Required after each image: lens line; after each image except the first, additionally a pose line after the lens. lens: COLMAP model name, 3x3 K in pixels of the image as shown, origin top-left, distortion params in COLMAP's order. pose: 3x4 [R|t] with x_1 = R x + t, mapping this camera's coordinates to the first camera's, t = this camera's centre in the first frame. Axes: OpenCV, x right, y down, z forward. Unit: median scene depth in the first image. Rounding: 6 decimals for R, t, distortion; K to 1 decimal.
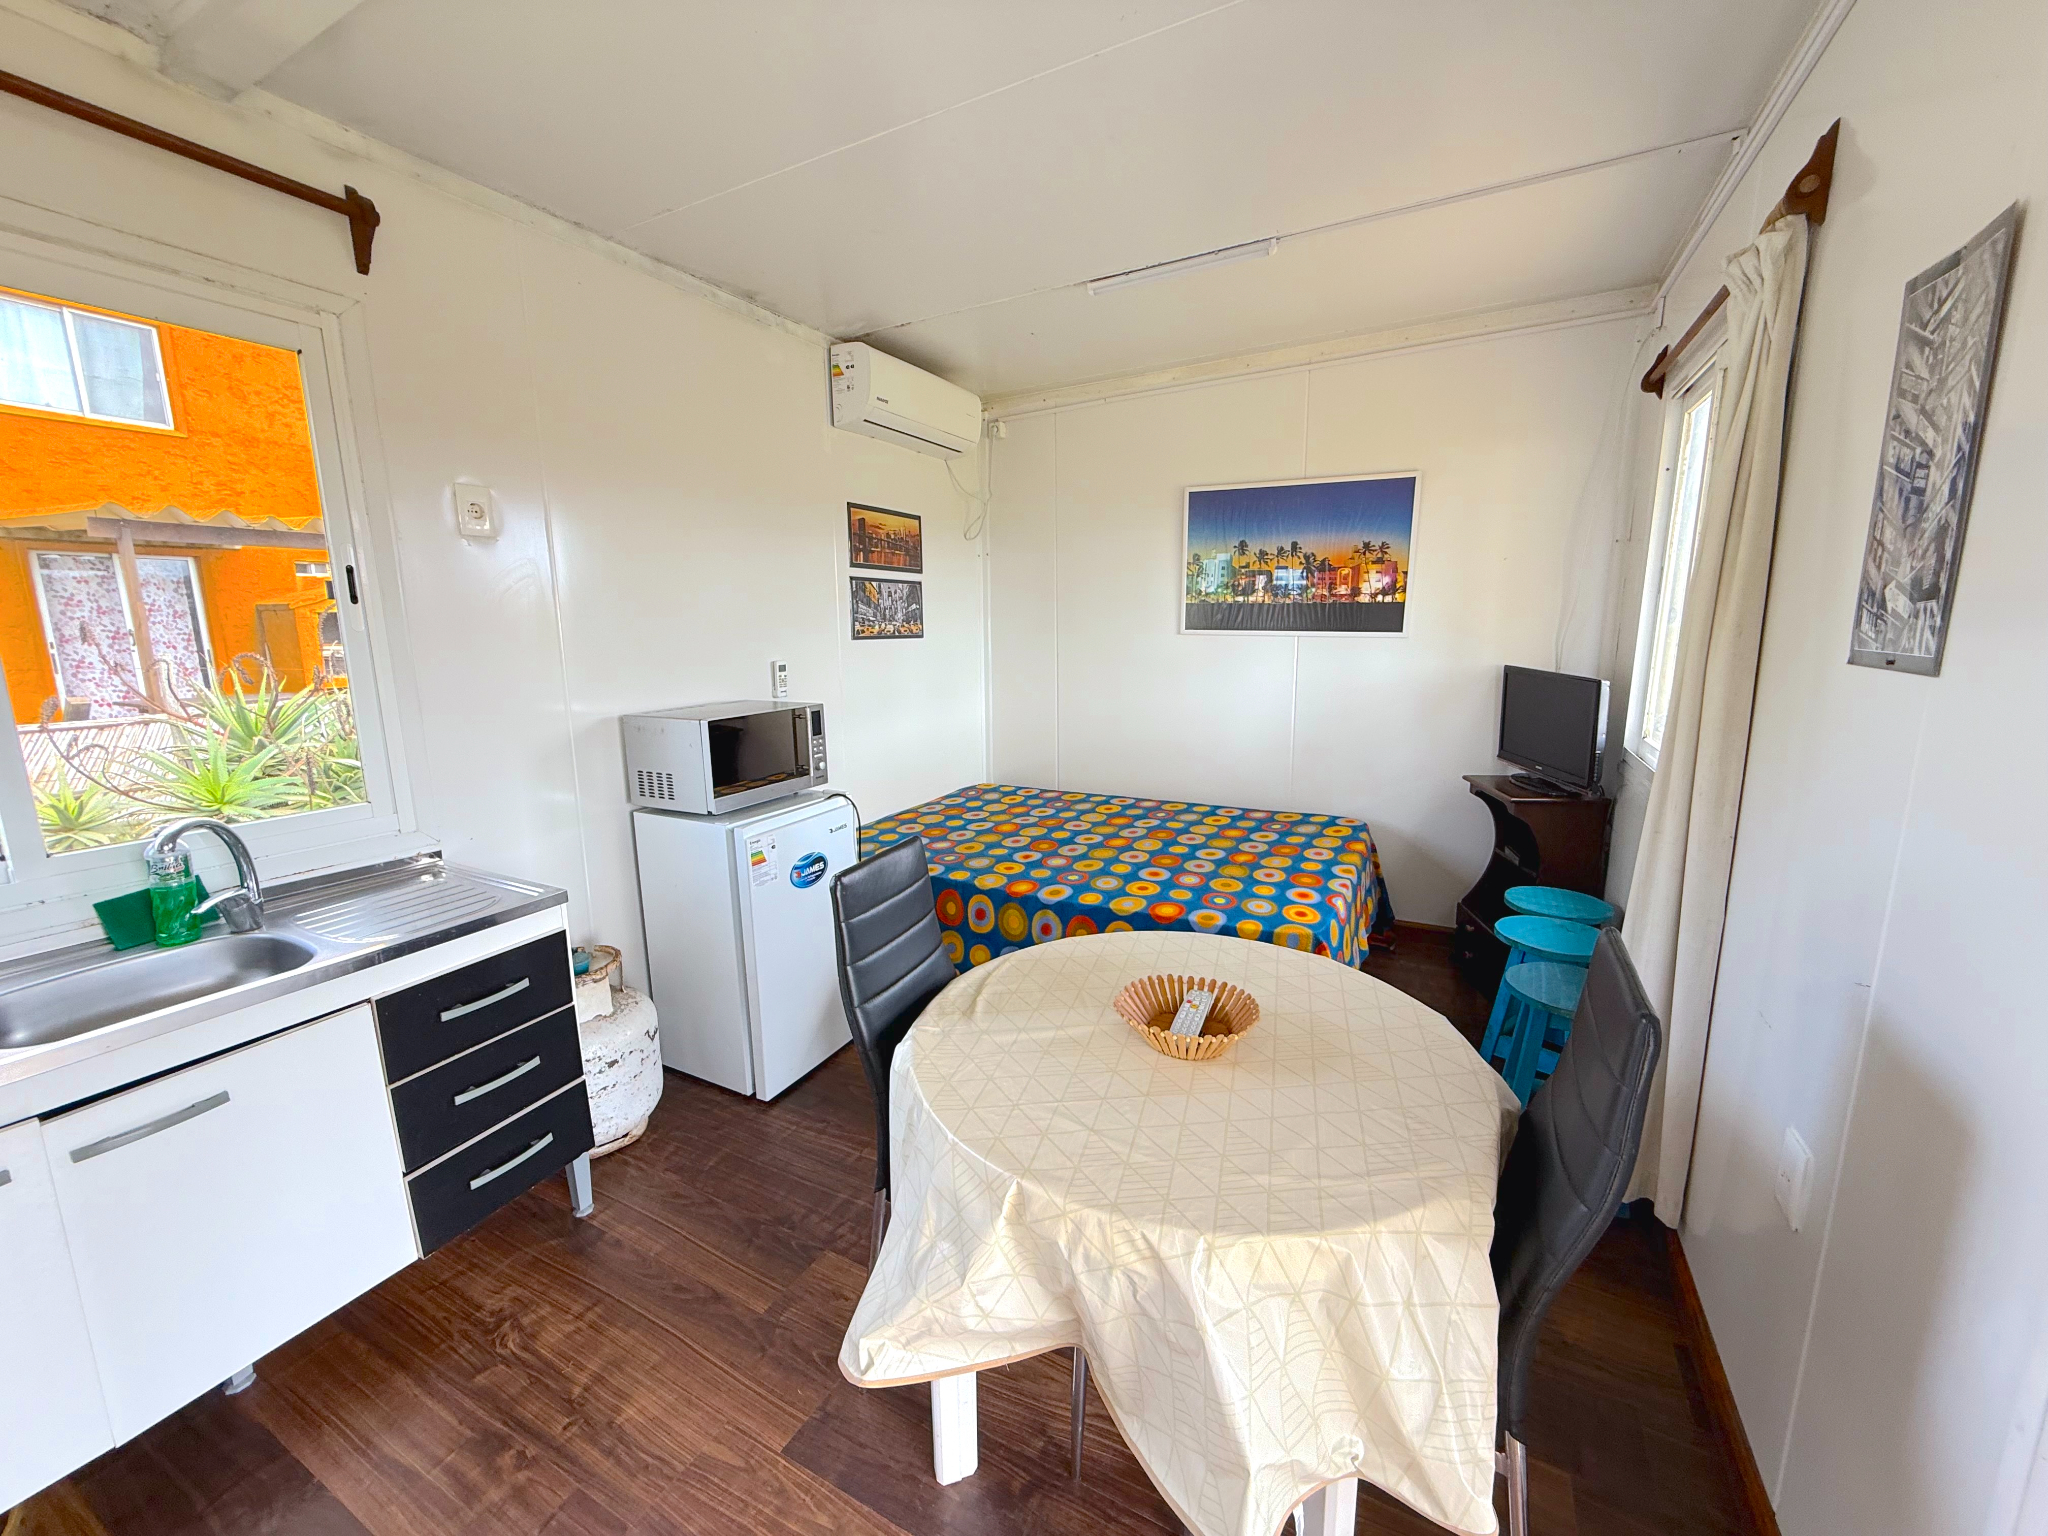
lens RADIAL K [[814.0, 0, 1020.0], [0, 814.0, 767.3], [0, 0, 1]] dist [-0.000040, -0.000066]
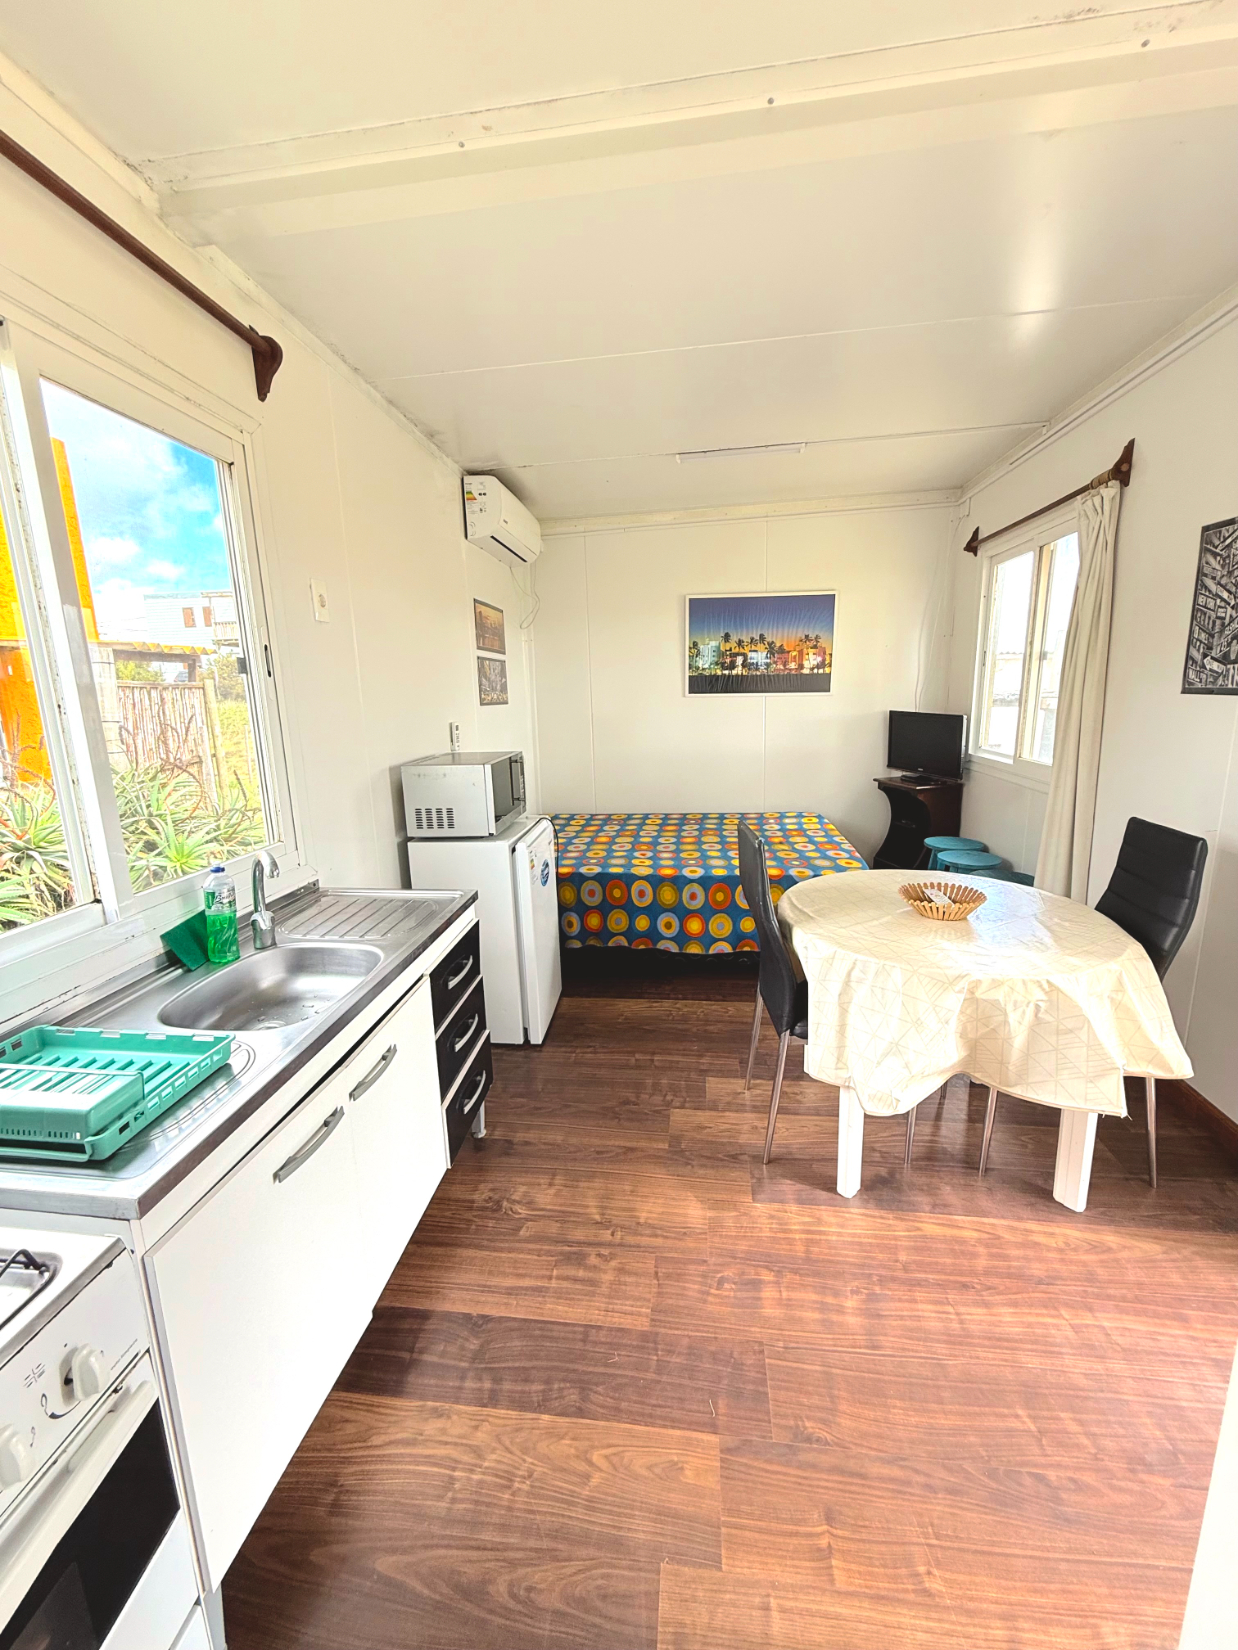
lens RADIAL K [[655.8, 0, 618.9], [0, 655.8, 821.7], [0, 0, 1]] dist [-0.000040, -0.000066]
pose [[0.931526, -0.087602, 0.352966, -0.511695], [0.083065, 0.996150, 0.028015, 0.020578], [-0.354061, 0.003222, 0.935217, -0.064577]]
